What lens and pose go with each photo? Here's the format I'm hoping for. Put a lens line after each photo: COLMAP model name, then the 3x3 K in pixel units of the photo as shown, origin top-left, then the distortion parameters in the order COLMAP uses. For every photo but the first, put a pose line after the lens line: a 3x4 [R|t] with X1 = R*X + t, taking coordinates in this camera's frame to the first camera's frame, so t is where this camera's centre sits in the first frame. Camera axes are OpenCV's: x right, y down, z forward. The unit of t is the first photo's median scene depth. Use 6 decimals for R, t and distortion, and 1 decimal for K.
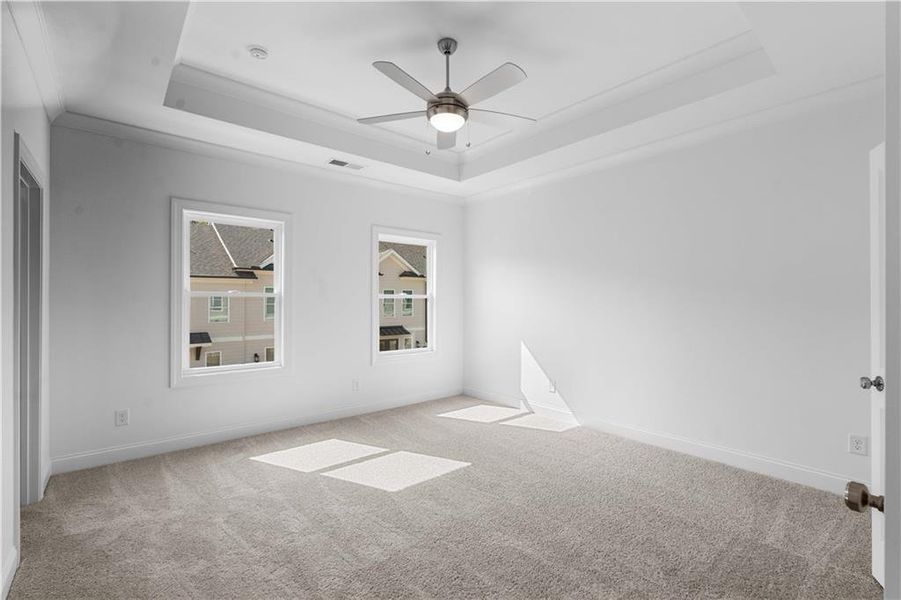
lens RADIAL K [[403.6, 0, 450.5], [0, 403.6, 300.0], [0, 0, 1]] dist [0.000699, -0.000074]
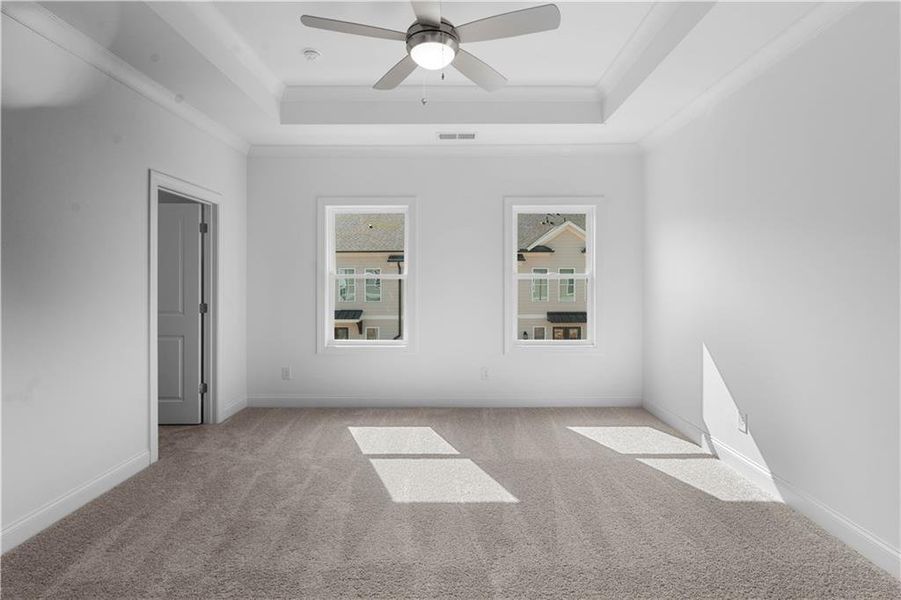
lens RADIAL K [[412.3, 0, 452.3], [0, 412.3, 282.2], [0, 0, 1]] dist [-0.000744, -0.000135]
pose [[0.763492, -0.001601, -0.645816, 0.384964], [0.003942, 0.999990, 0.002182, 0.000193], [0.645806, -0.004212, 0.763490, 0.296395]]
